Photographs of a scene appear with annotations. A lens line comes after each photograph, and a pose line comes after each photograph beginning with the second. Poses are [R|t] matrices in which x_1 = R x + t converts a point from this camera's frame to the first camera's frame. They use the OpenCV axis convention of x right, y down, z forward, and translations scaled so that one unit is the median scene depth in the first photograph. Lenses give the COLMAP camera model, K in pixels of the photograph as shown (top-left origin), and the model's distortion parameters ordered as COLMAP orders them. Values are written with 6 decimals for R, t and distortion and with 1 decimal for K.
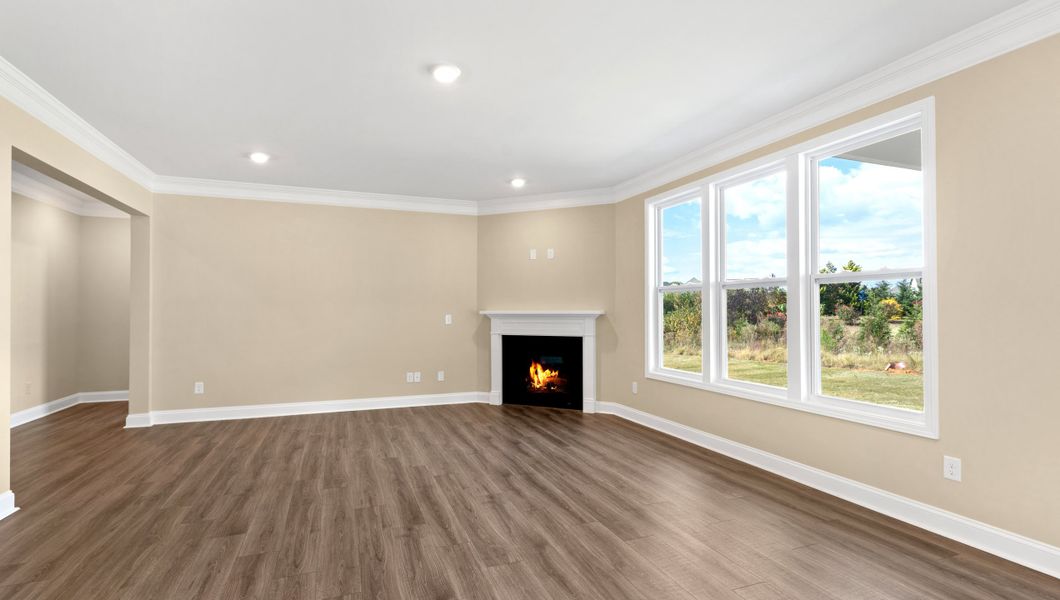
lens RADIAL K [[488.5, 0, 523.4], [0, 488.5, 305.4], [0, 0, 1]] dist [0.004713, -0.003316]
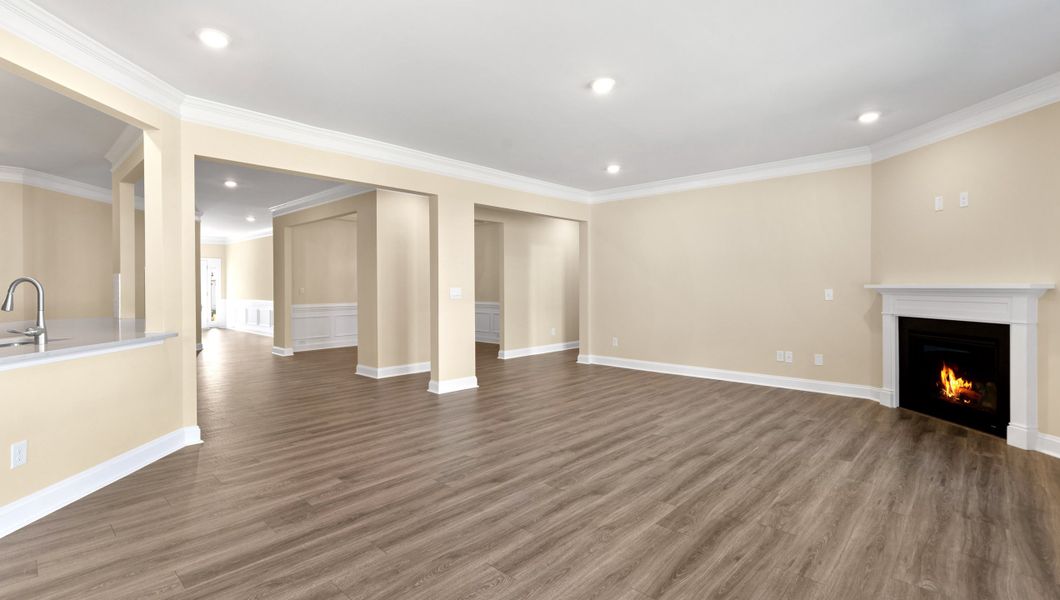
lens RADIAL K [[488.5, 0, 513.7], [0, 488.5, 296.4], [0, 0, 1]] dist [0.004713, -0.003316]
pose [[0.427356, 0.017258, -0.903919, 0.423863], [0.013760, 0.999578, 0.025590, 0.002227], [0.903979, -0.023374, 0.426938, 0.154805]]
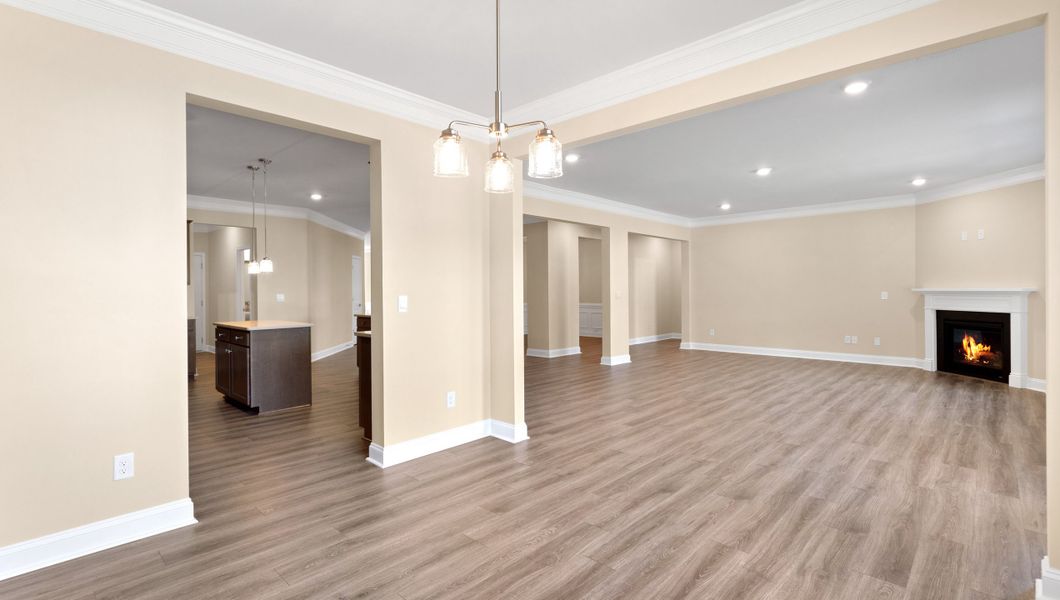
lens RADIAL K [[488.5, 0, 522.5], [0, 488.5, 288.9], [0, 0, 1]] dist [0.004713, -0.003316]
pose [[0.424573, -0.007377, -0.905364, 0.629366], [0.017364, 0.999849, -0.000004, -0.004030], [0.905227, -0.015719, 0.424637, -0.370102]]
